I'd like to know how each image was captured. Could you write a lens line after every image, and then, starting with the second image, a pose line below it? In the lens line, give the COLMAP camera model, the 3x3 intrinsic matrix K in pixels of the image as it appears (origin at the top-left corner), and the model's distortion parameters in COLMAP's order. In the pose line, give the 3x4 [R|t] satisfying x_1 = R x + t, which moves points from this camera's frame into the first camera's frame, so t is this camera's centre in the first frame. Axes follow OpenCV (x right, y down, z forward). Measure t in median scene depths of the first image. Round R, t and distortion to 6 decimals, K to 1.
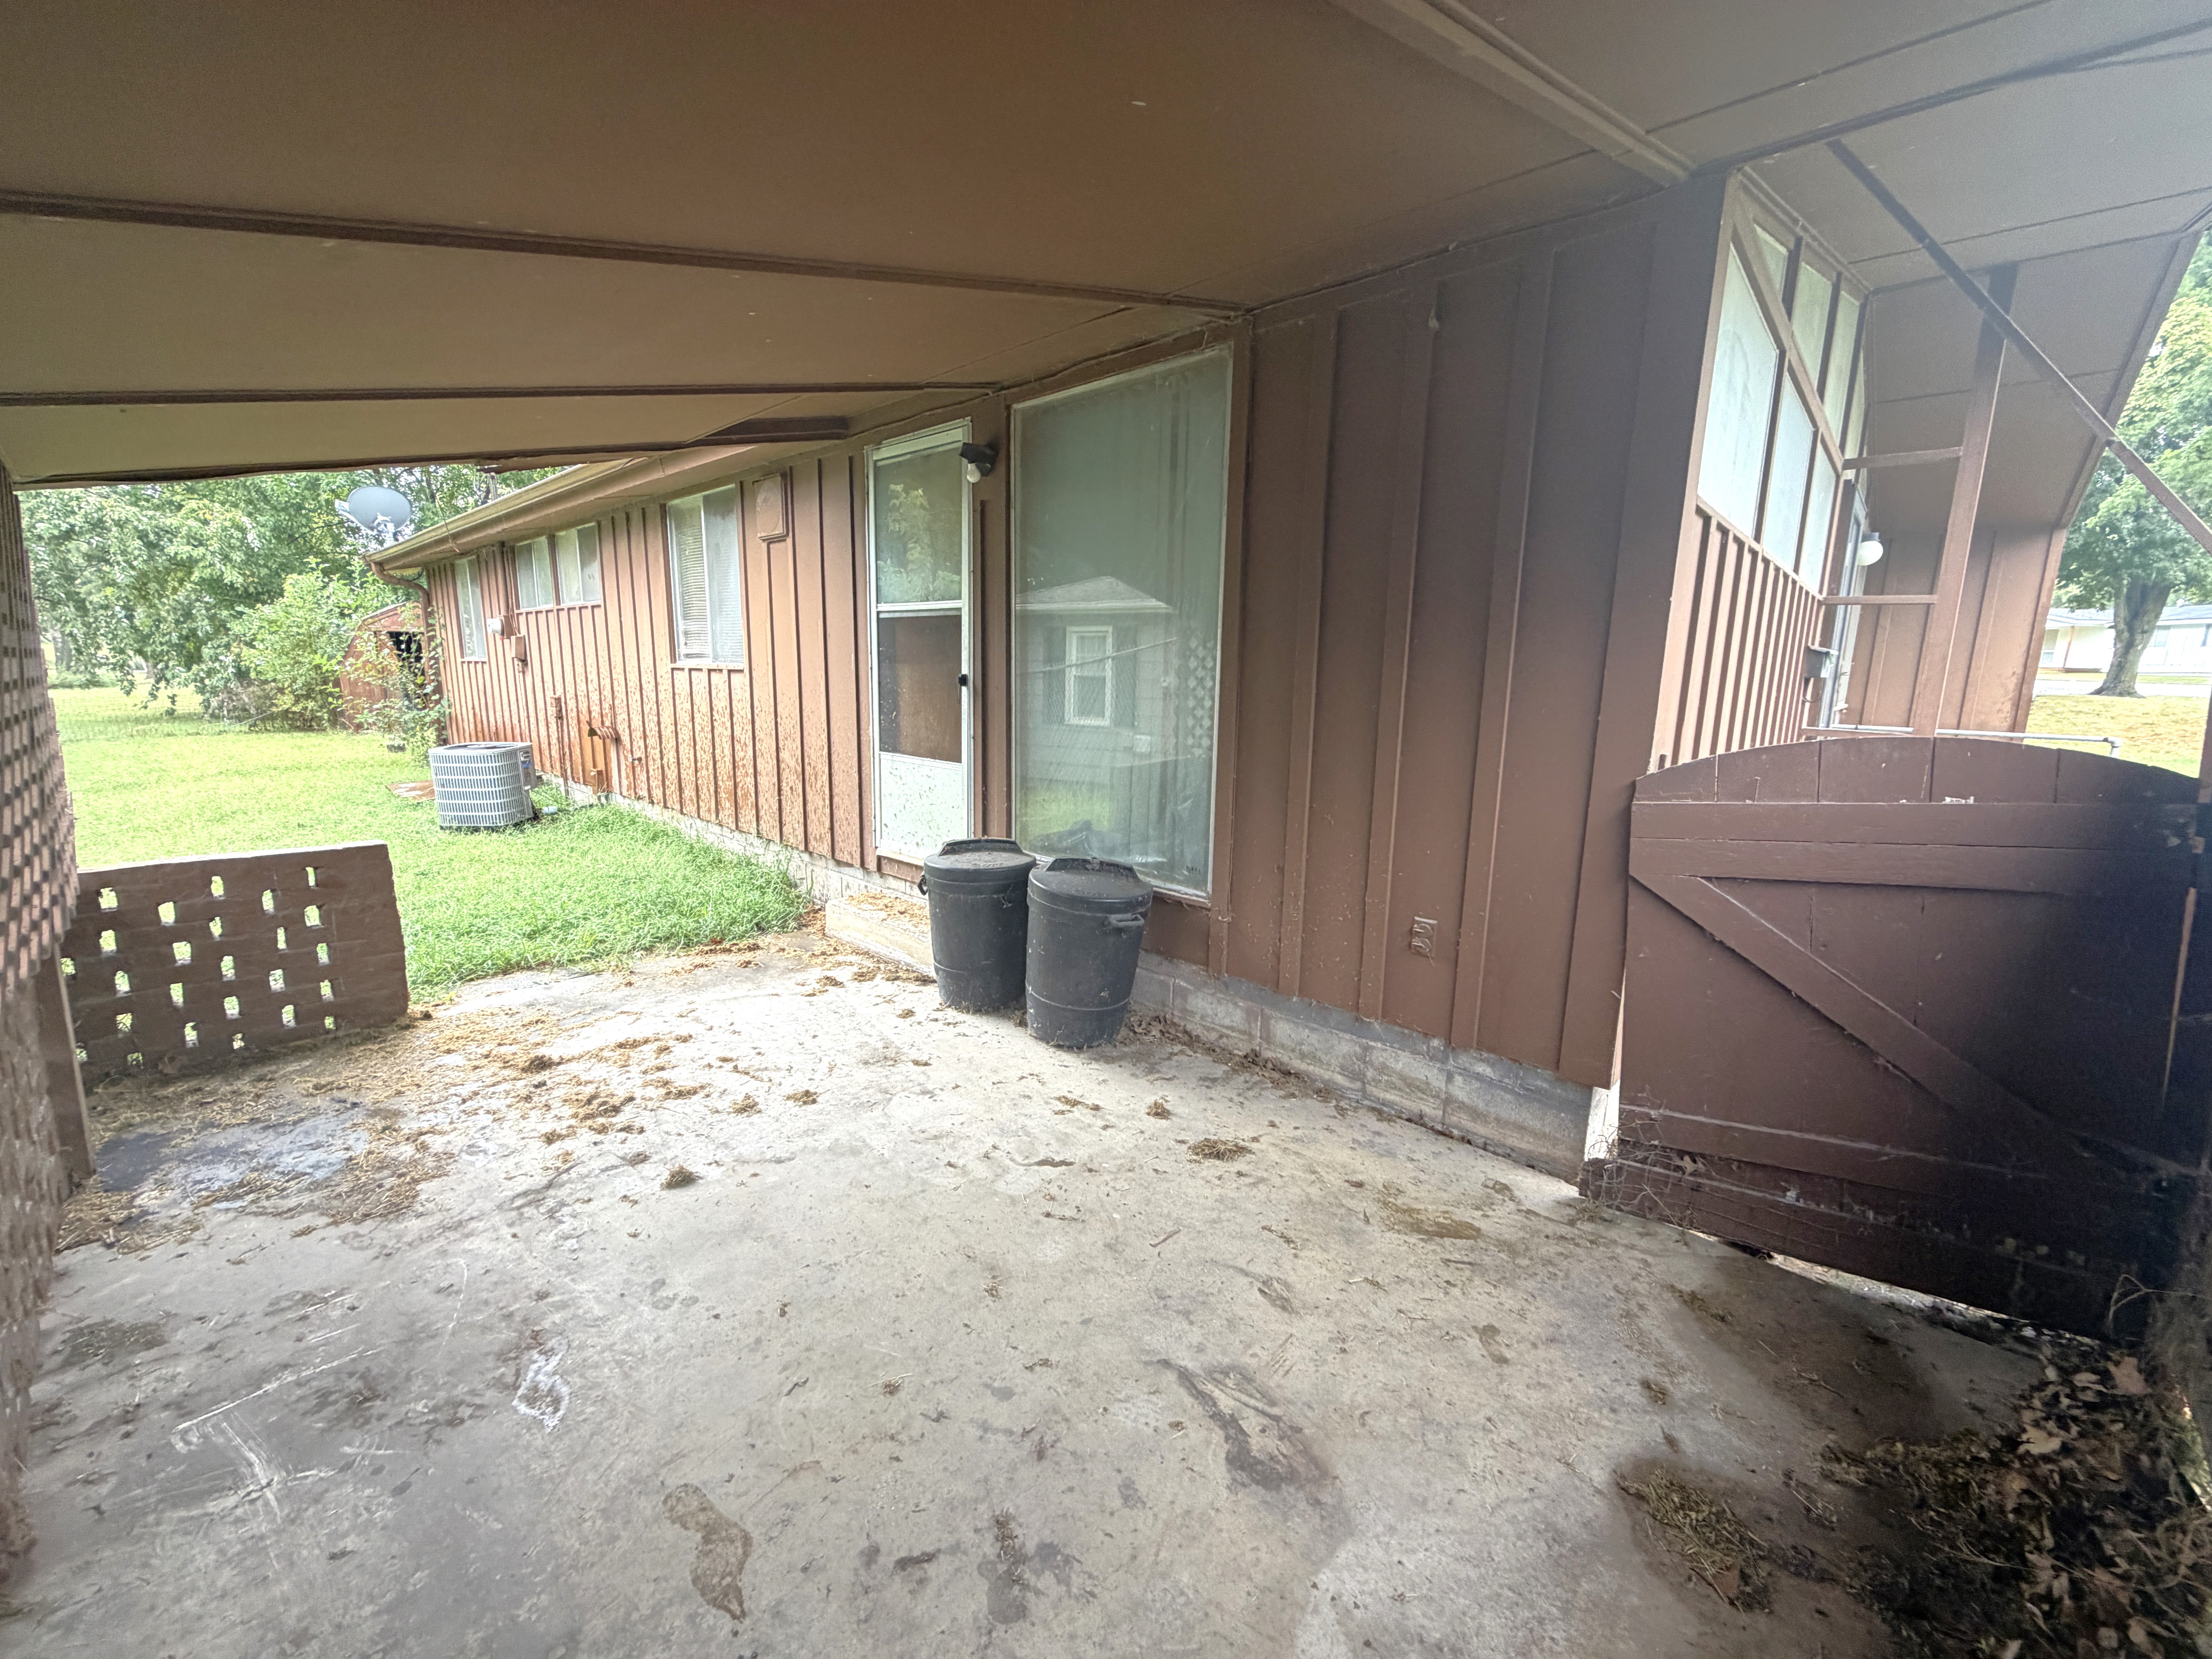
lens RADIAL K [[882.0, 0, 1098.9], [0, 882.0, 828.6], [0, 0, 1]] dist [-0.000139, -0.000217]
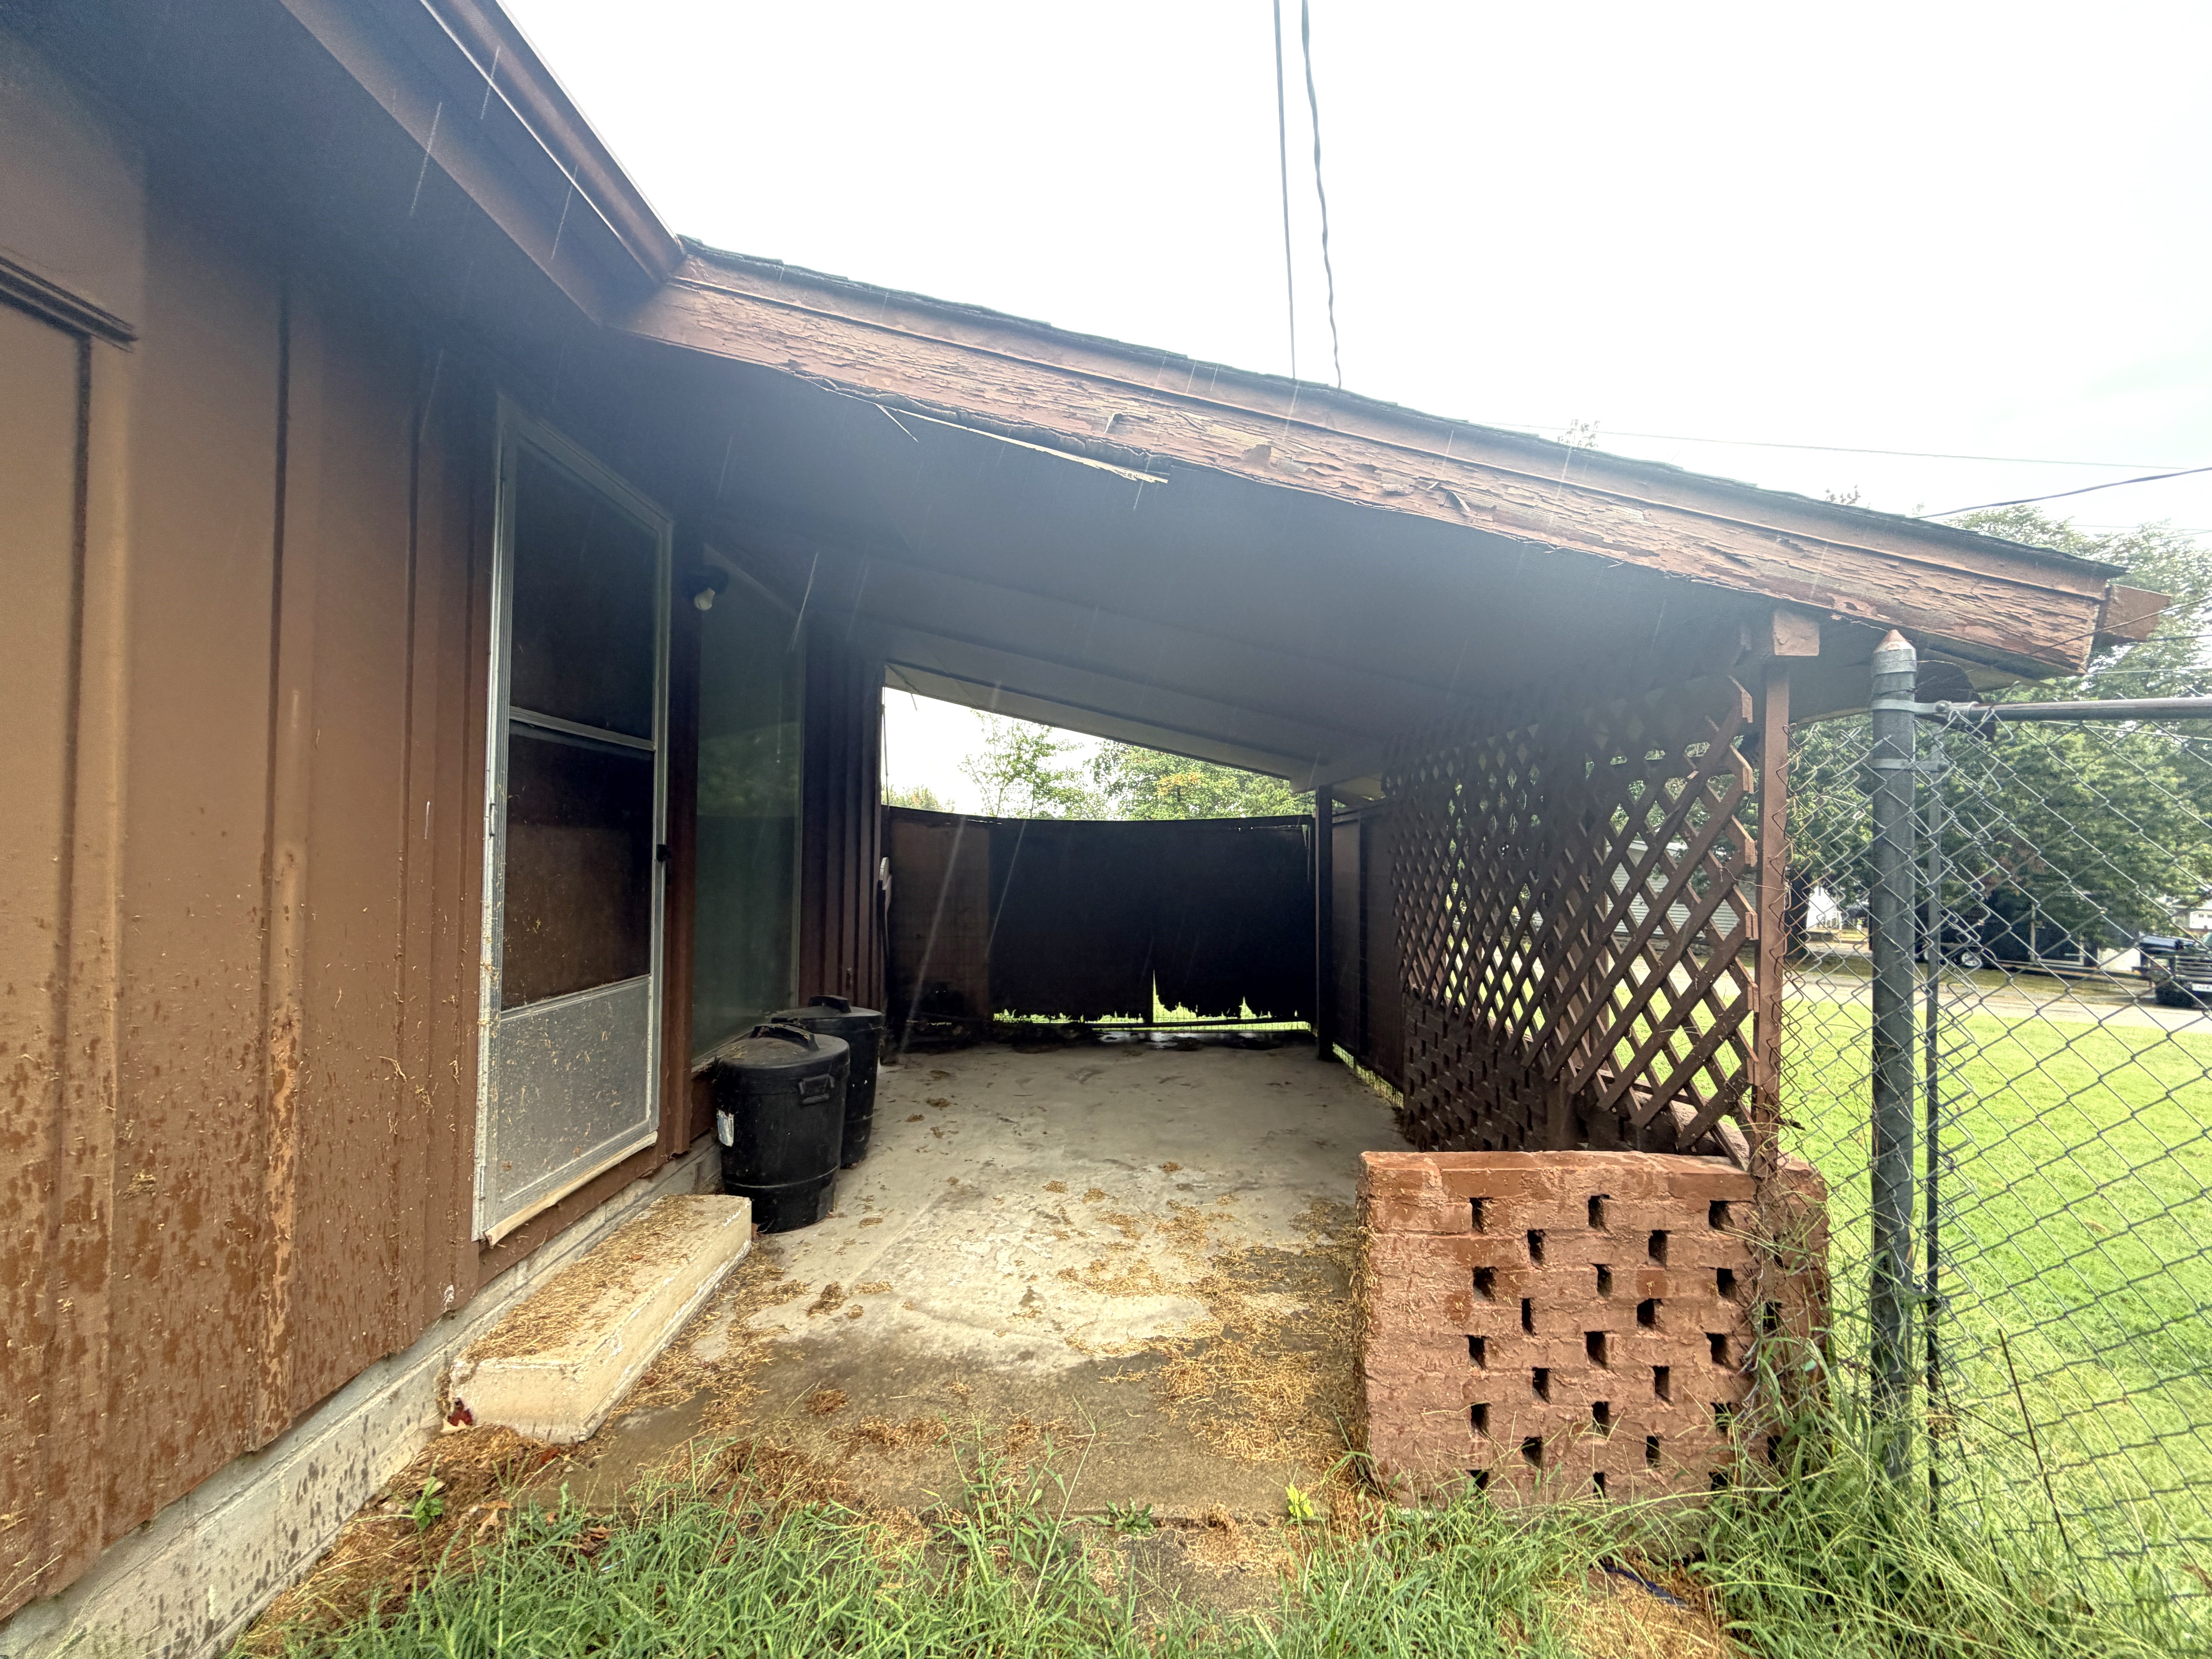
lens RADIAL K [[882.0, 0, 1098.9], [0, 882.0, 828.6], [0, 0, 1]] dist [-0.000139, -0.000217]
pose [[-0.667305, -0.014513, 0.744643, -1.028900], [0.107914, 0.987375, 0.115950, -0.260609], [-0.736925, 0.157732, -0.657314, 1.350477]]
